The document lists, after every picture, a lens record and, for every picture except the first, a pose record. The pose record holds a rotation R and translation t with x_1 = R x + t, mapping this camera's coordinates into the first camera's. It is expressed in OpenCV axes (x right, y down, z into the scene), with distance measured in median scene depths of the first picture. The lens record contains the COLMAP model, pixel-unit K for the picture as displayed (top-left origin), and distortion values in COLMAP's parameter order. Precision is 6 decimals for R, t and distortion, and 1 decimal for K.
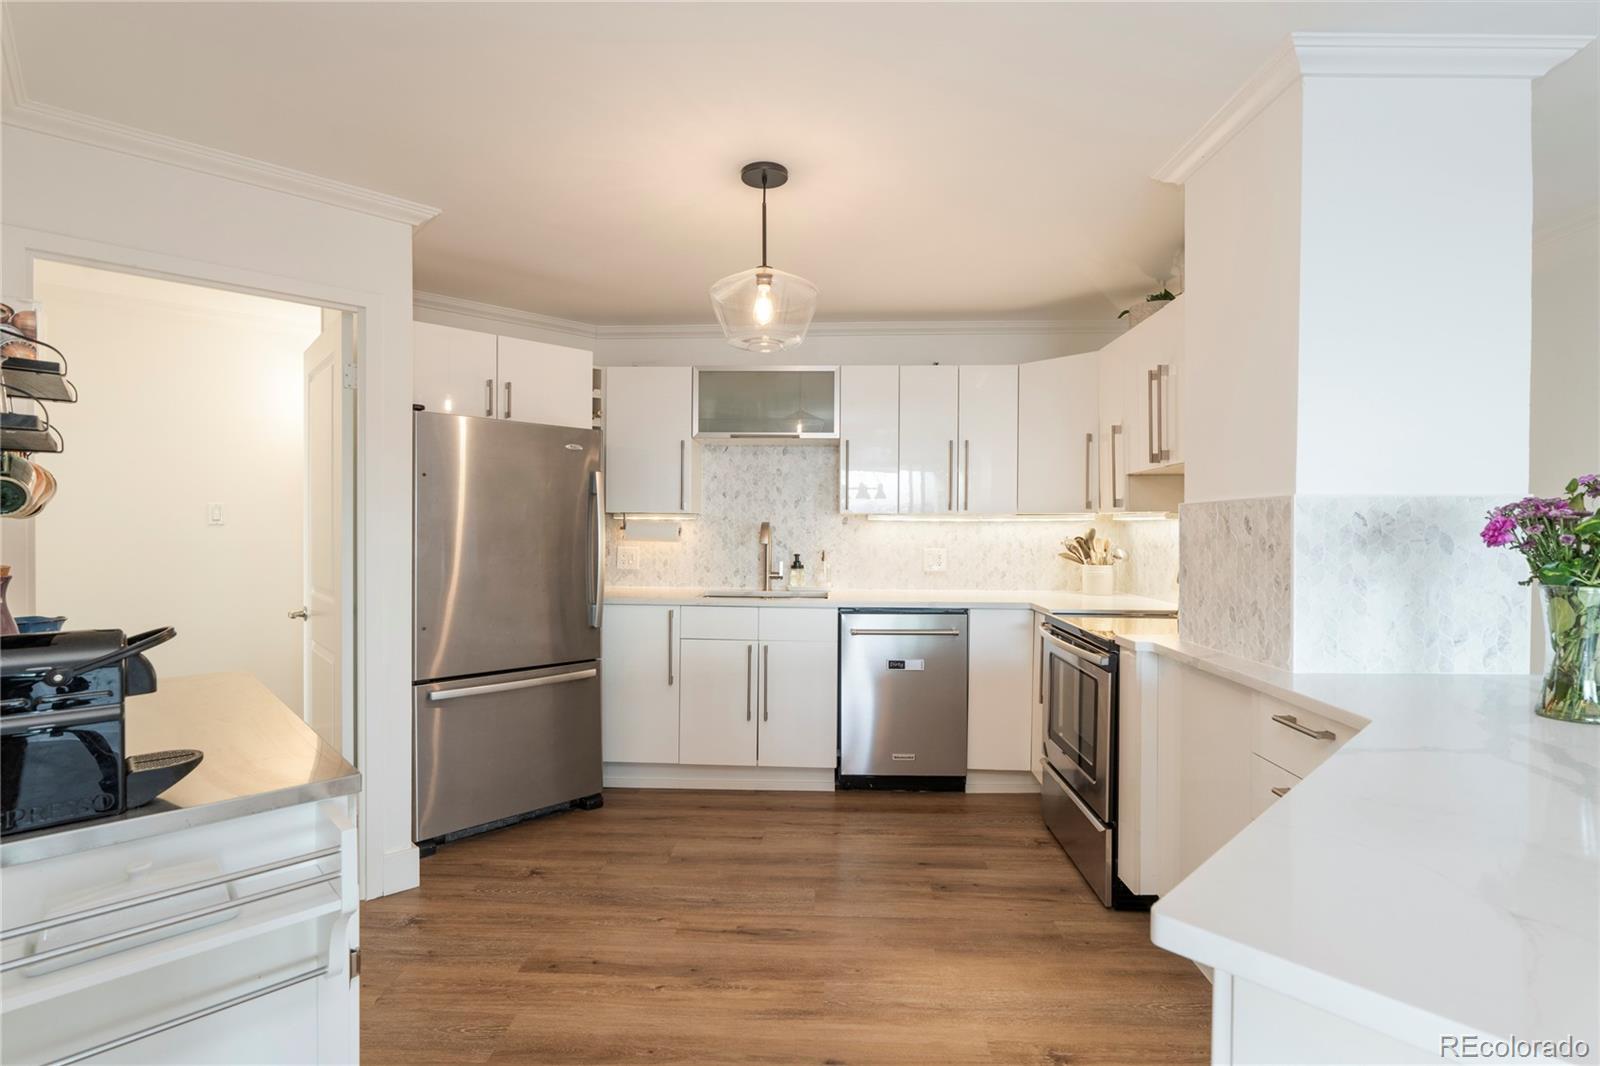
lens RADIAL K [[751.7, 0, 802.8], [0, 751.7, 533.0], [0, 0, 1]] dist [-0.001885, -0.000114]
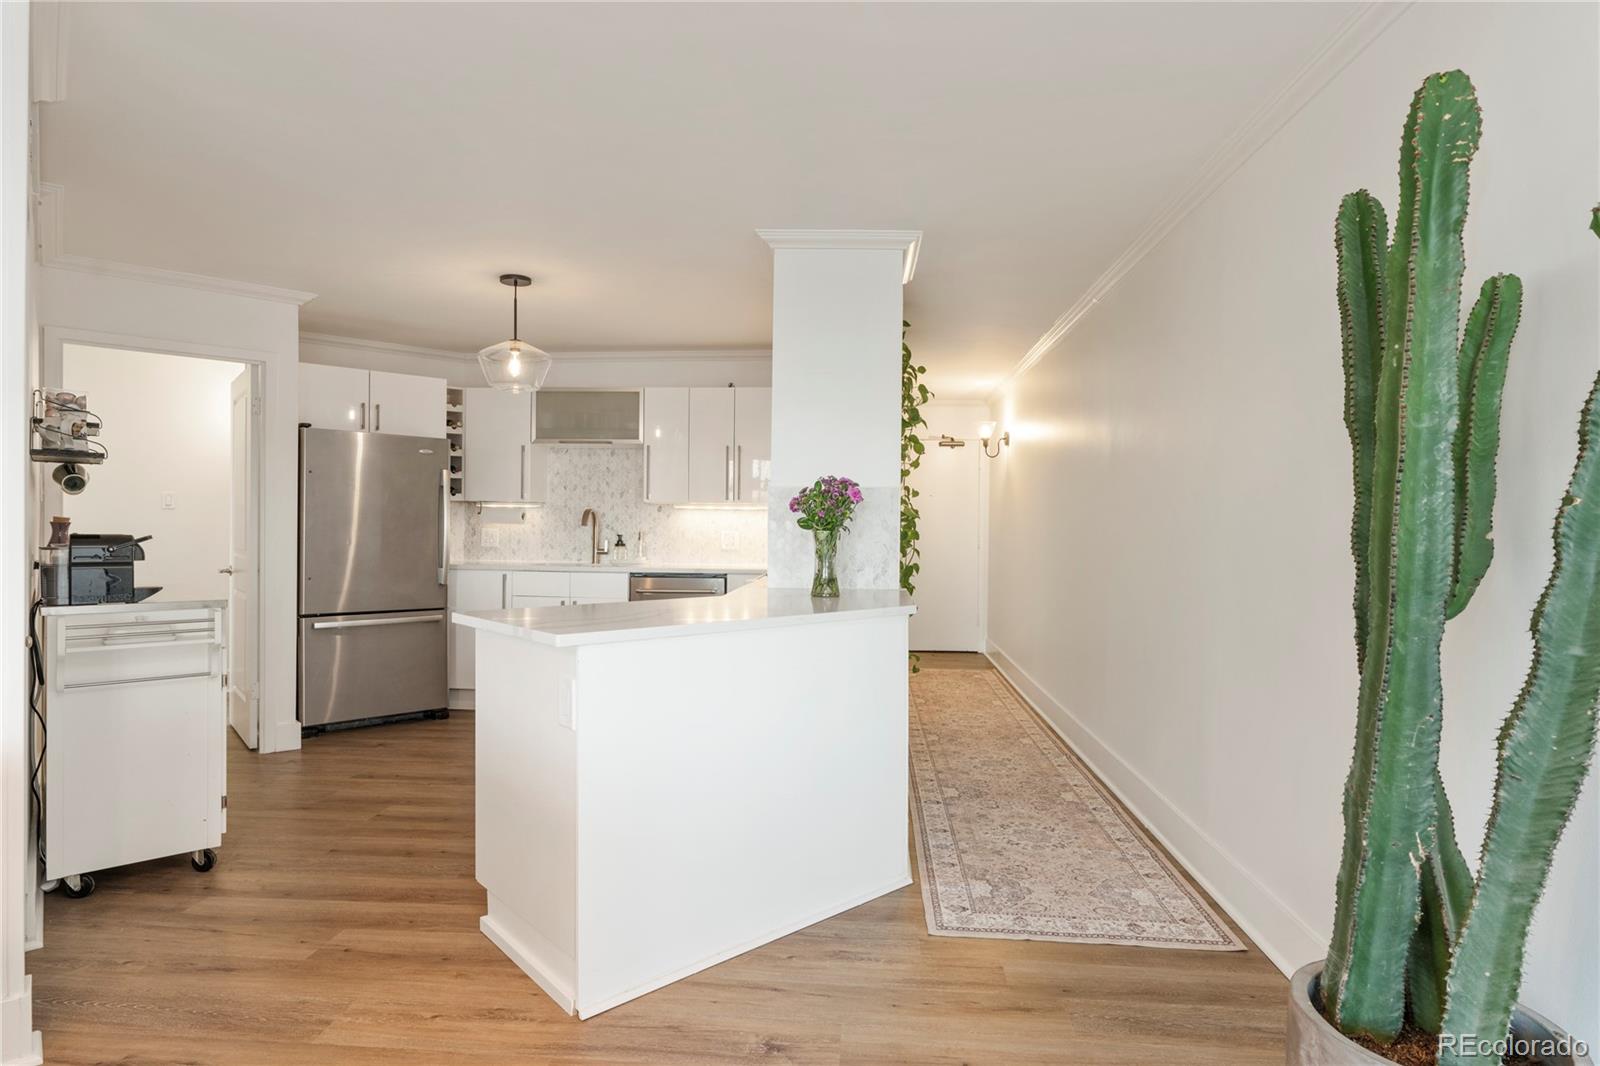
lens RADIAL K [[868.3, 0, 806.1], [0, 868.3, 535.9], [0, 0, 1]] dist [0.000898, 0.000252]
pose [[0.999551, 0.005468, -0.029462, 0.433462], [-0.005460, 0.999985, 0.000340, 0.034576], [0.029463, -0.000179, 0.999566, -0.556142]]
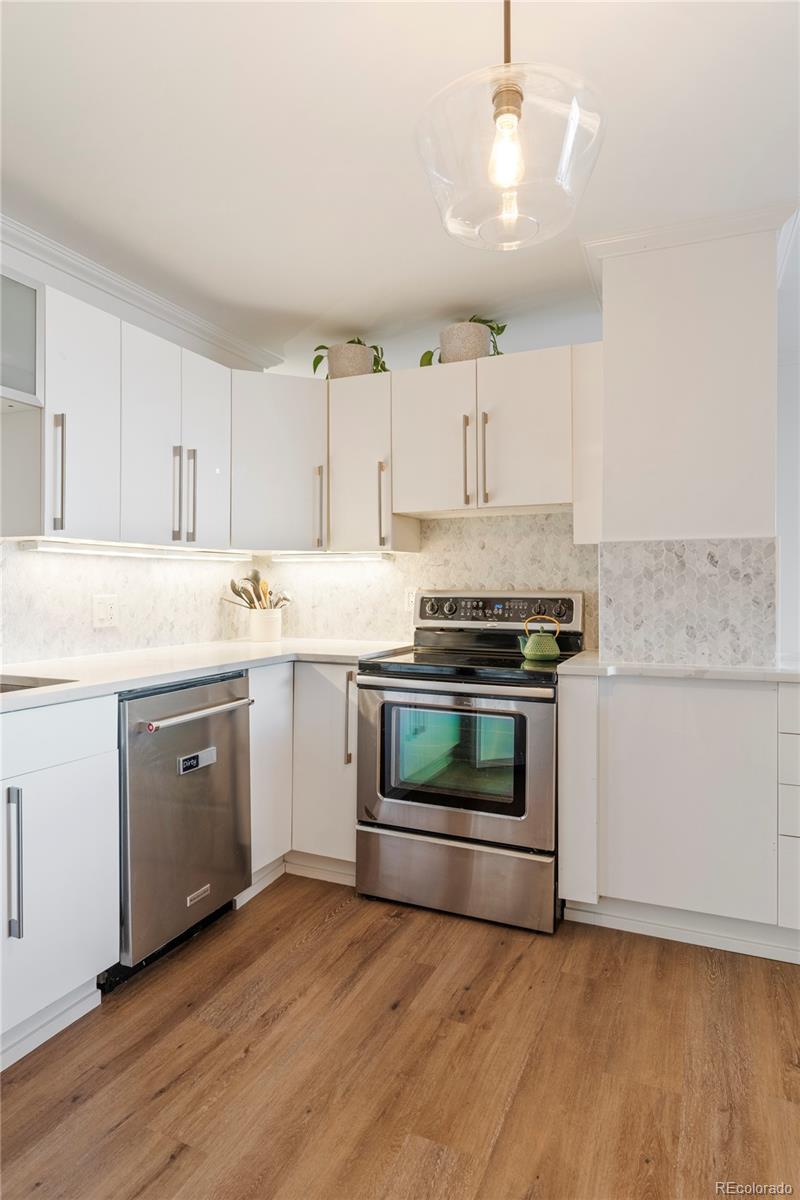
lens RADIAL K [[697.9, 0, 396.6], [0, 697.9, 590.0], [0, 0, 1]] dist [0.000744, -0.000352]
pose [[0.368988, -0.009633, 0.929384, -0.414787], [0.007687, 0.999944, 0.007313, 0.016853], [-0.929402, 0.004446, 0.369041, 0.634879]]
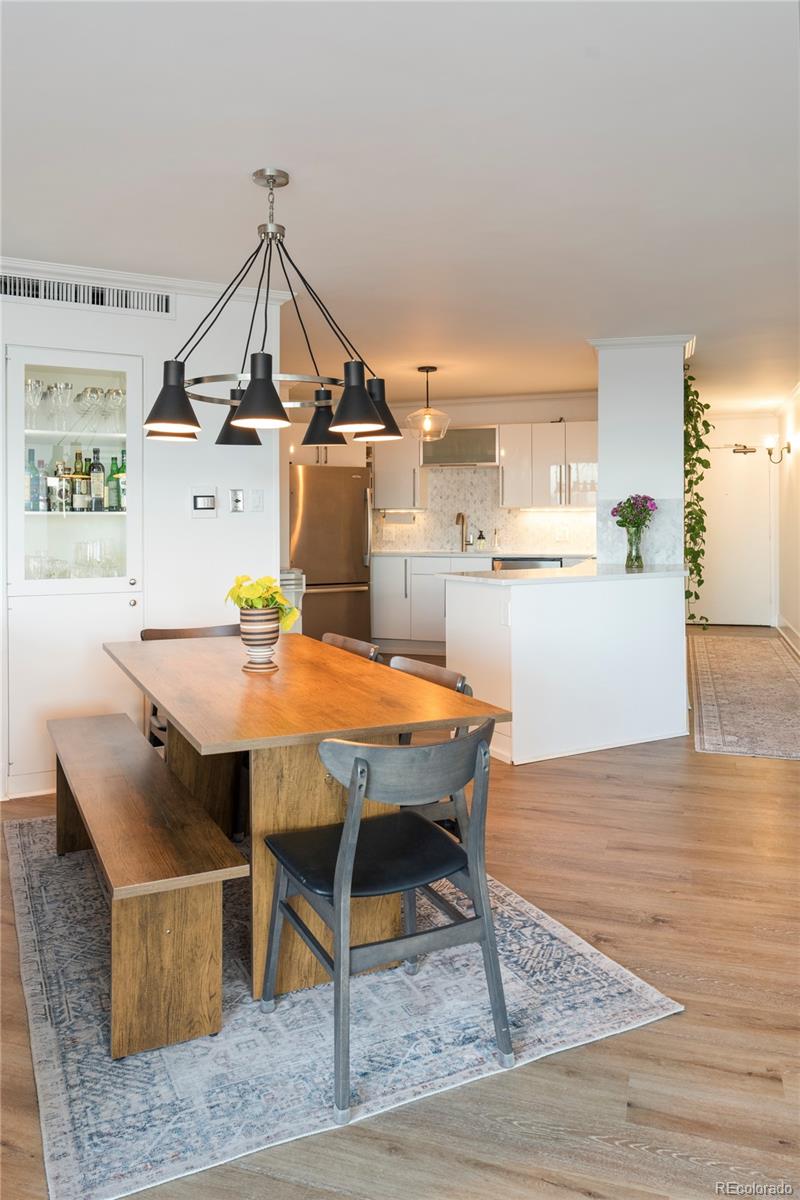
lens RADIAL K [[883.3, 0, 400.6], [0, 883.3, 525.8], [0, 0, 1]] dist [-0.002565, -0.000438]
pose [[0.963900, -0.008131, -0.266139, 0.445330], [0.007334, 0.999965, -0.003991, 0.028963], [0.266162, 0.001895, 0.963926, -1.271157]]
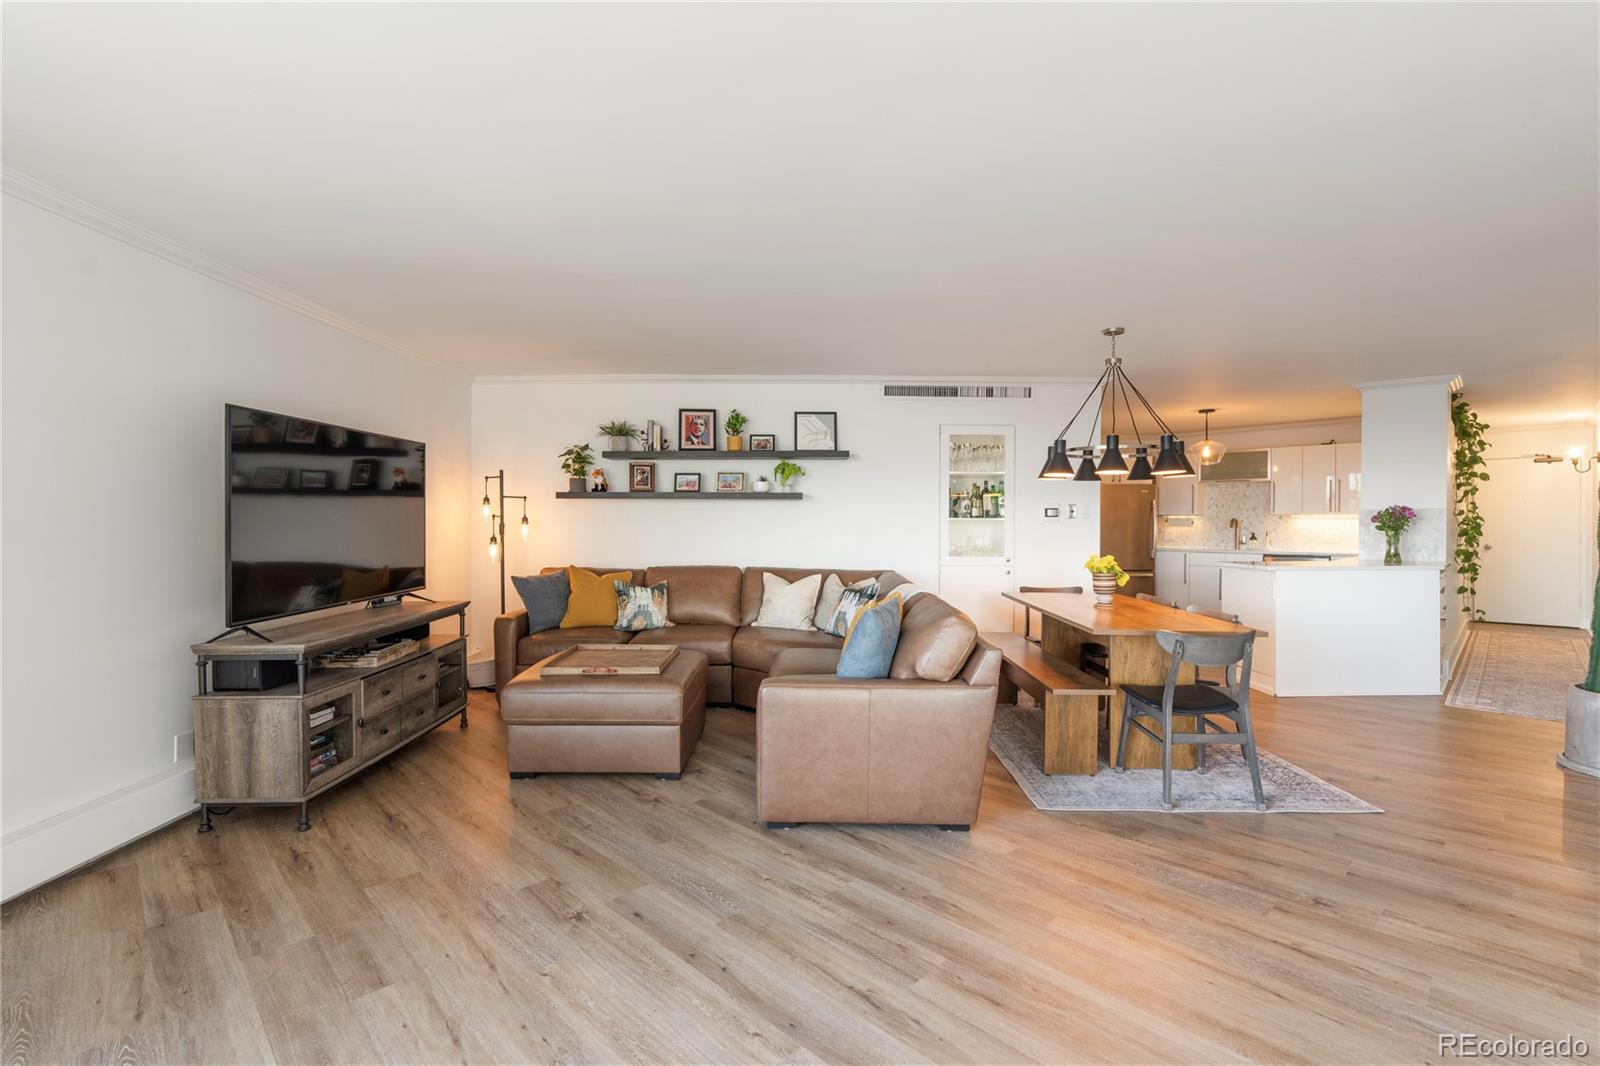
lens RADIAL K [[725.9, 0, 796.8], [0, 725.9, 527.7], [0, 0, 1]] dist [-0.001381, -0.000538]
pose [[0.736417, 0.000563, -0.676528, 0.548478], [-0.004037, 0.999986, -0.003562, 0.032268], [0.676516, 0.005354, 0.736408, -1.793860]]
